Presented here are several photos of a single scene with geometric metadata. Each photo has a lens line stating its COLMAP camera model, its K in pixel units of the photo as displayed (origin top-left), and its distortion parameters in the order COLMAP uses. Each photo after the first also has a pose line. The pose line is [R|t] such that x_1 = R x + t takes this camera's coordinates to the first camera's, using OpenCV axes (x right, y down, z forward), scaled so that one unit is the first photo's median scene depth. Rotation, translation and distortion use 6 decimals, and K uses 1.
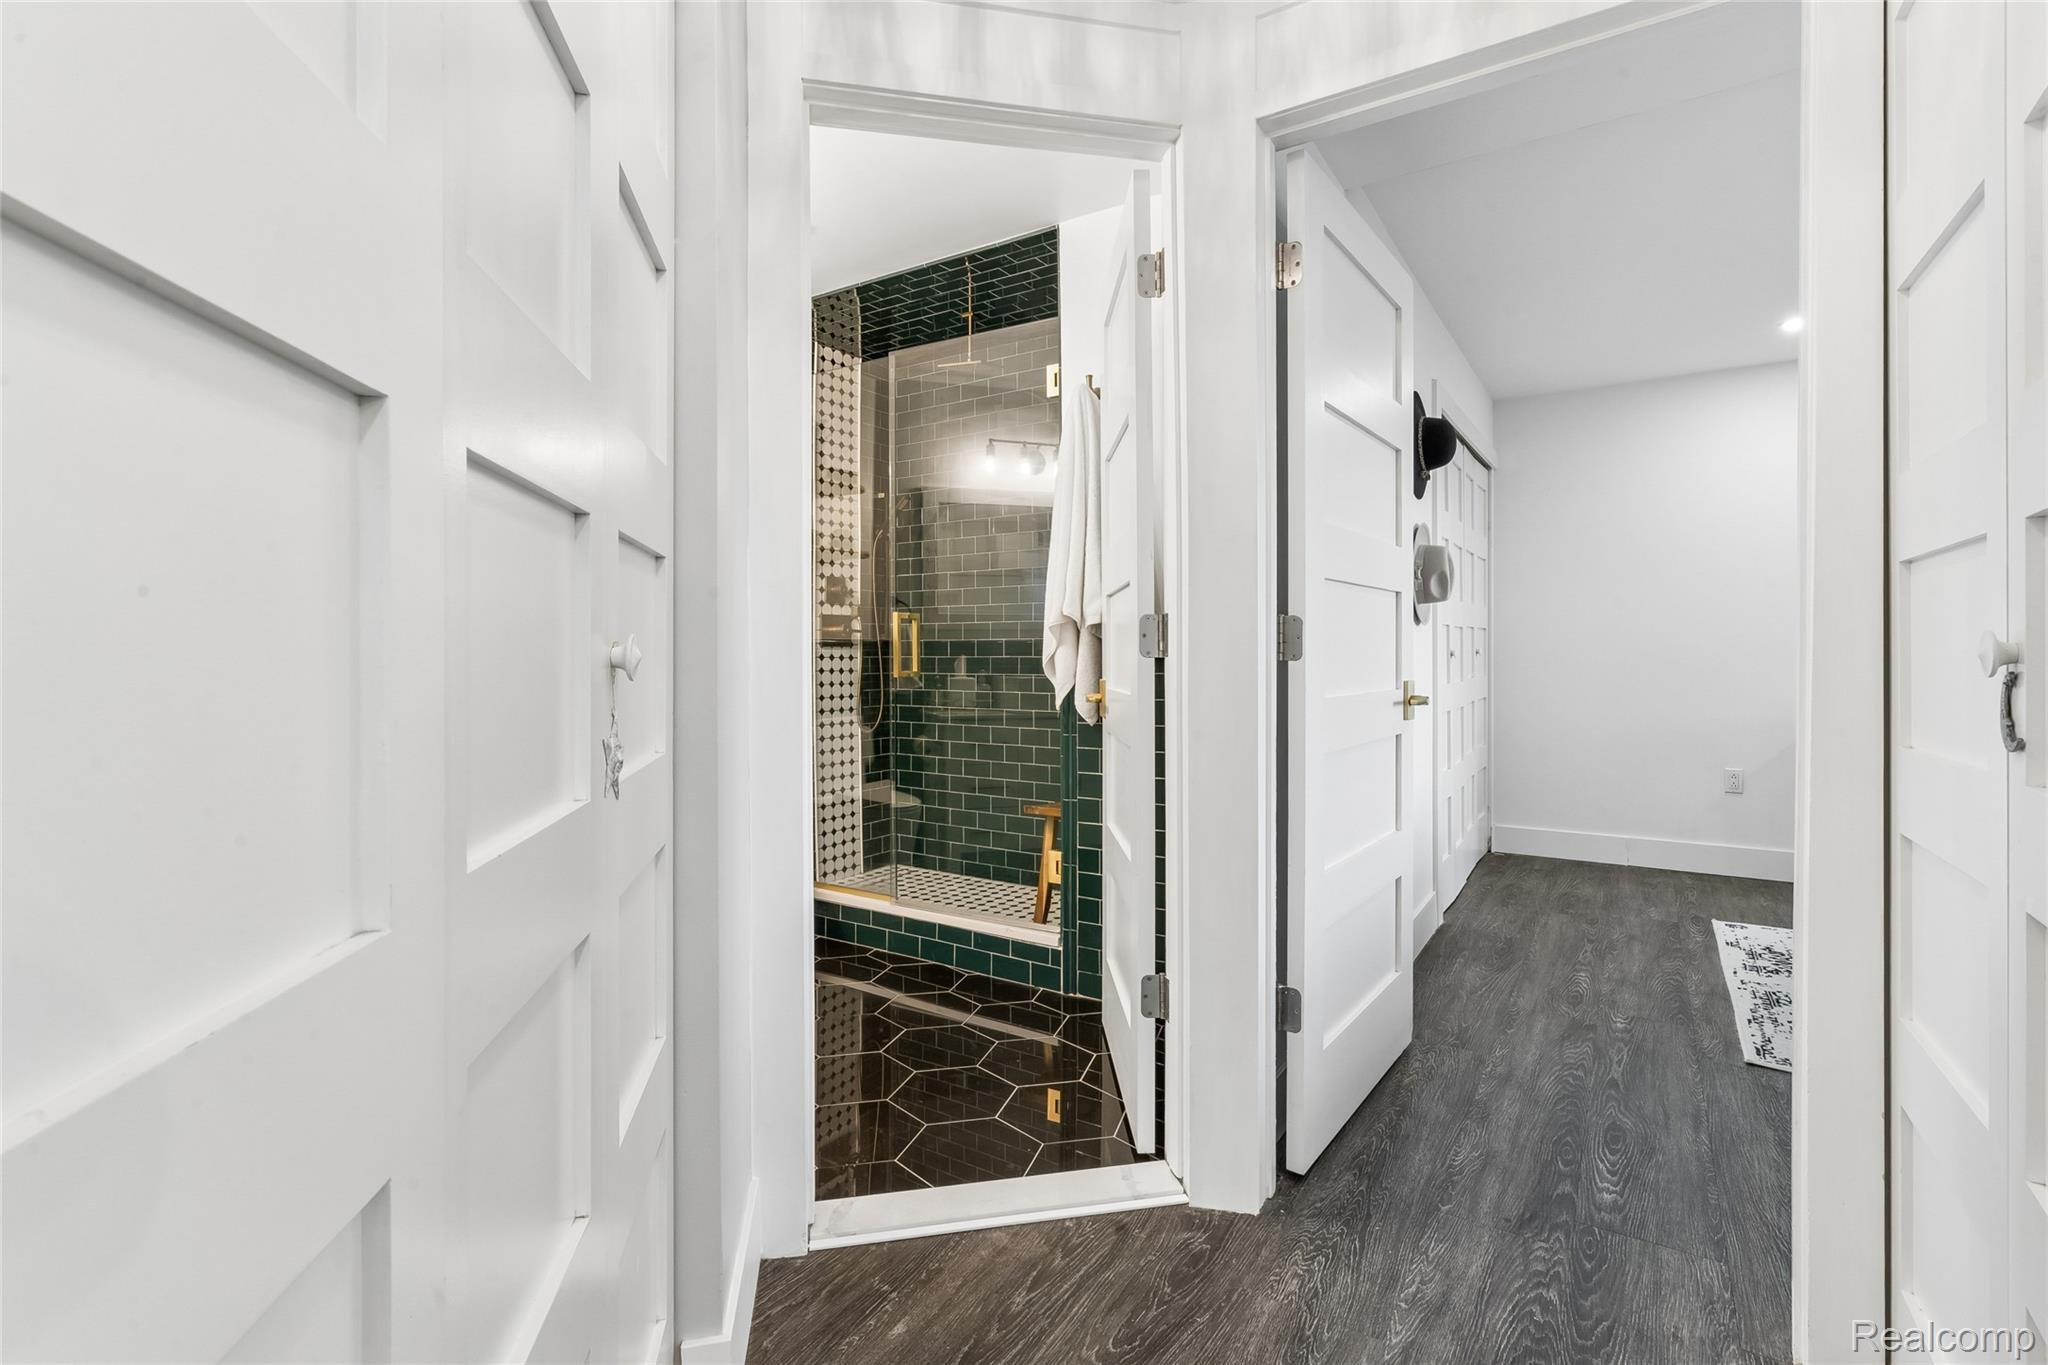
lens RADIAL K [[932.5, 0, 1025.5], [0, 932.5, 656.0], [0, 0, 1]] dist [-0.000579, 0.000743]
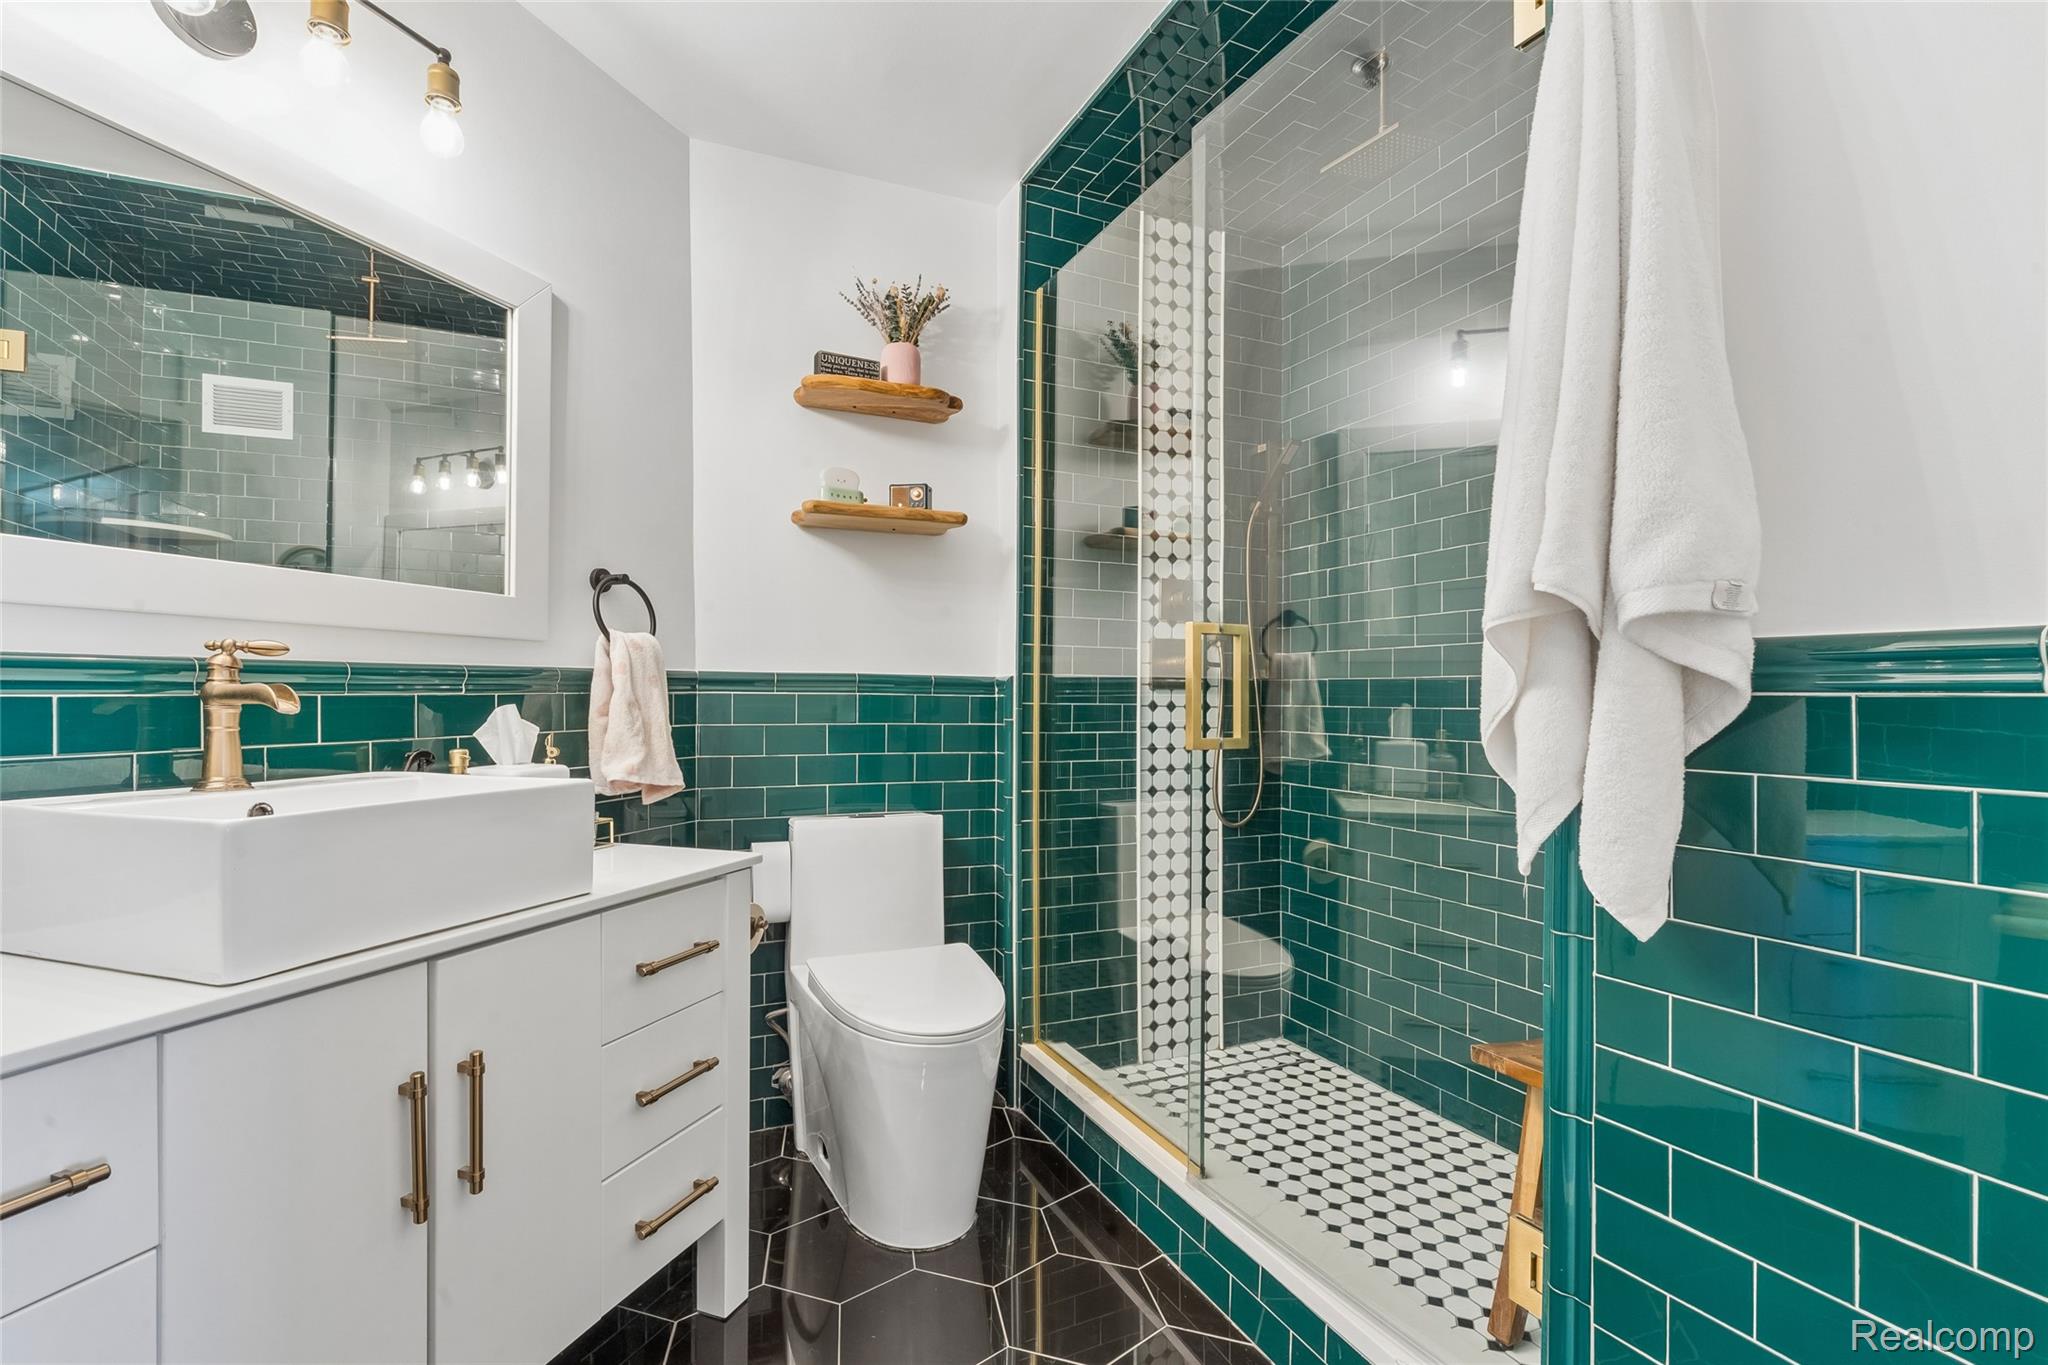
lens RADIAL K [[921.3, 0, 1030.3], [0, 921.3, 692.1], [0, 0, 1]] dist [-0.000449, -0.000034]
pose [[0.854942, 0.006984, -0.518677, 0.037440], [-0.011855, 0.999911, -0.006076, -0.003094], [0.518588, 0.011343, 0.854949, 0.420773]]
